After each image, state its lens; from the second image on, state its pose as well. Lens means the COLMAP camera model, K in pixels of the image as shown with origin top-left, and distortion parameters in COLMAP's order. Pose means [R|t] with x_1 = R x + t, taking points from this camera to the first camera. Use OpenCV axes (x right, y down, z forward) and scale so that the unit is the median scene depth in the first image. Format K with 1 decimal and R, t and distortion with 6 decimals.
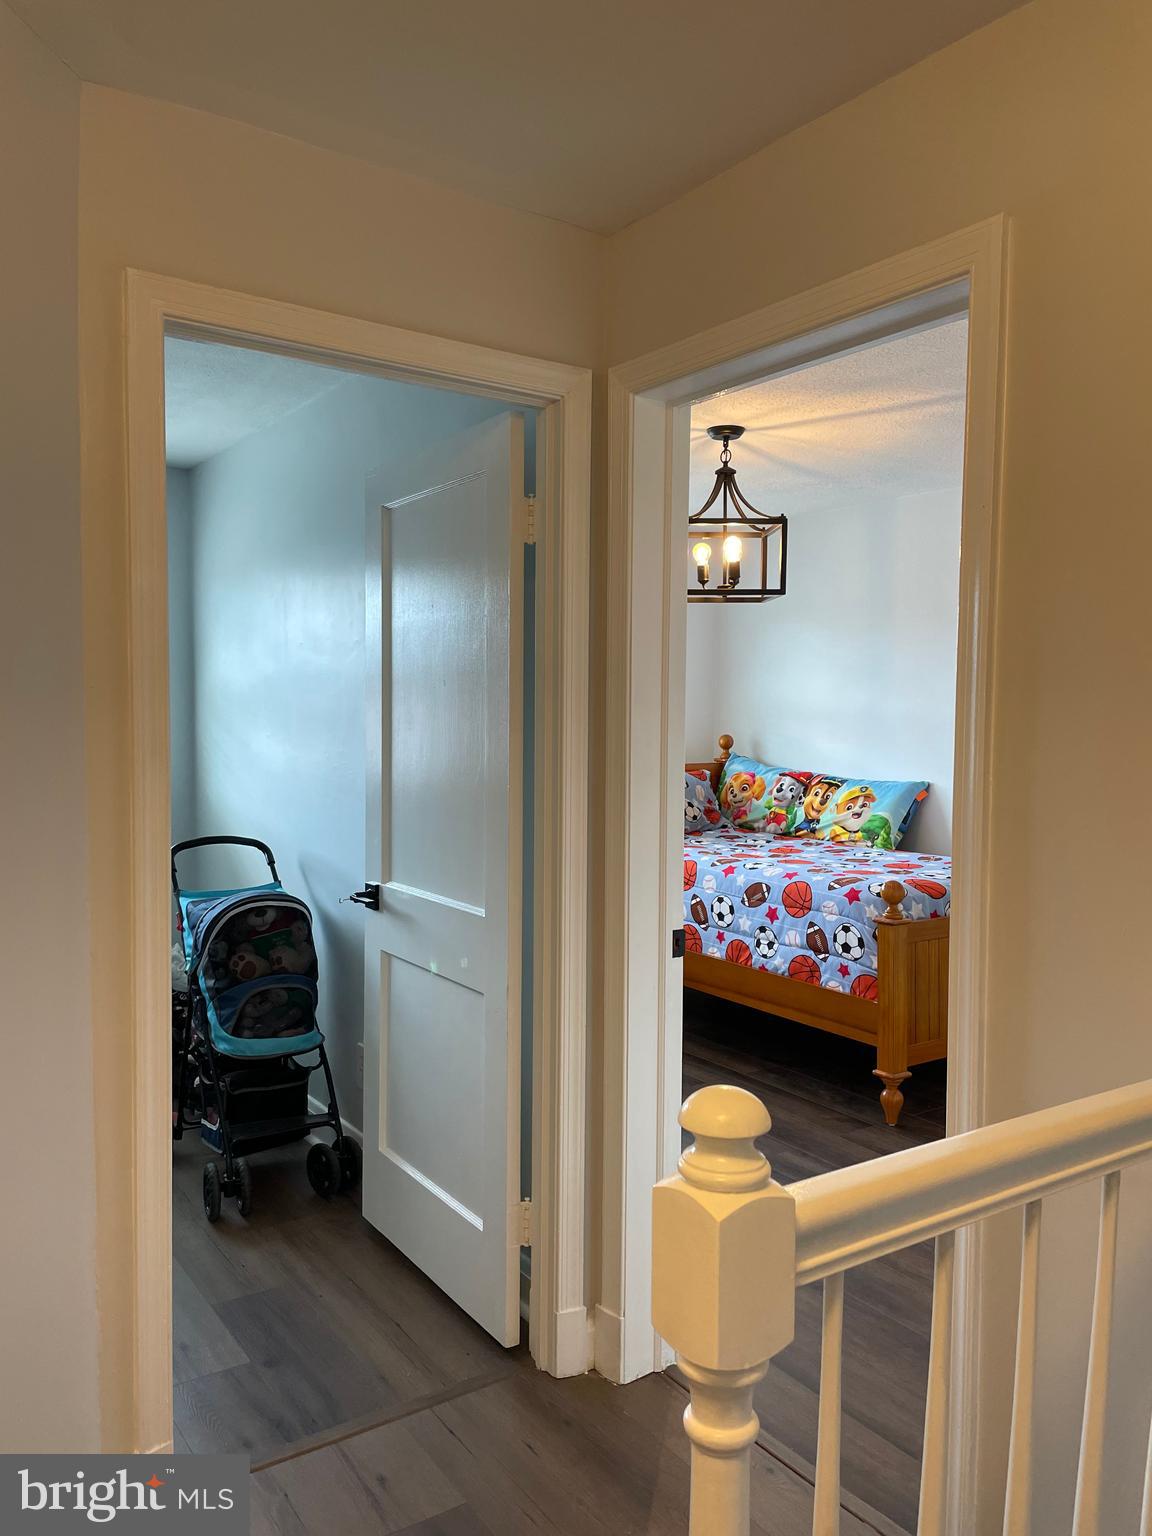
lens RADIAL K [[1158.8, 0, 560.3], [0, 1158.8, 765.2], [0, 0, 1]] dist [0.097507, -0.118665]
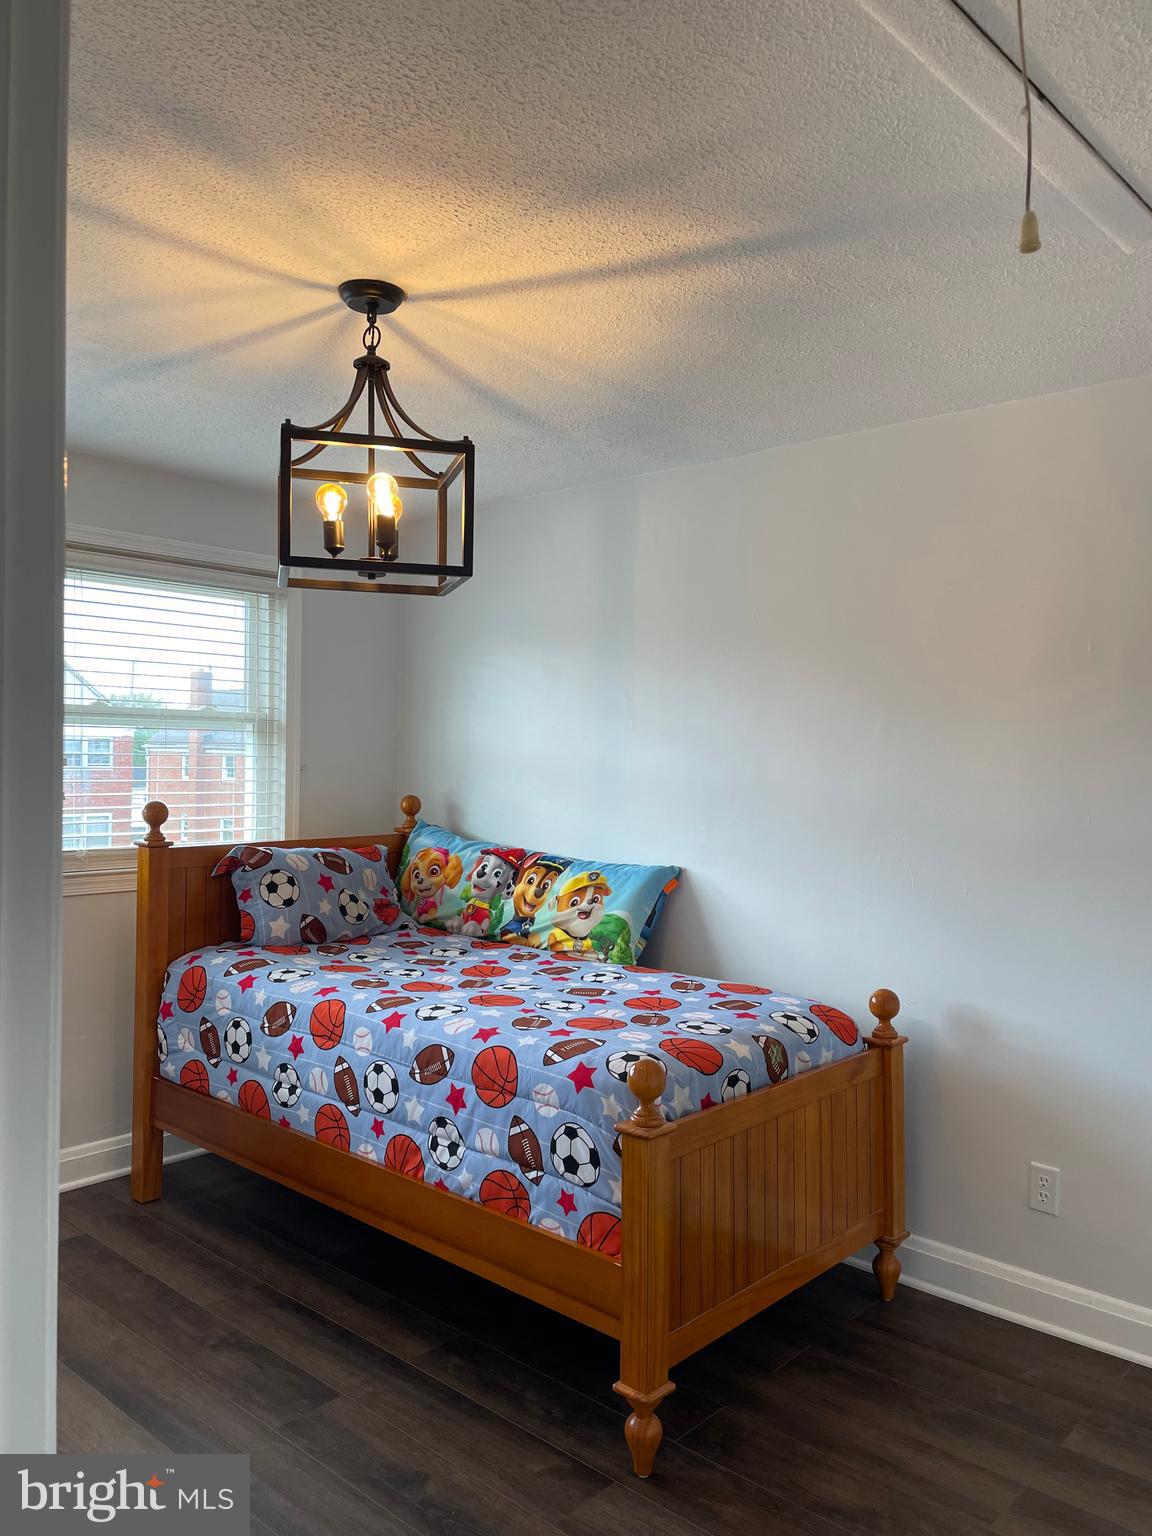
lens RADIAL K [[1158.8, 0, 560.3], [0, 1158.8, 765.2], [0, 0, 1]] dist [0.097507, -0.118665]
pose [[0.972402, 0.010178, 0.233089, 0.084912], [-0.002174, 0.999400, -0.034568, -0.026914], [-0.233301, 0.033107, 0.971841, 0.358305]]
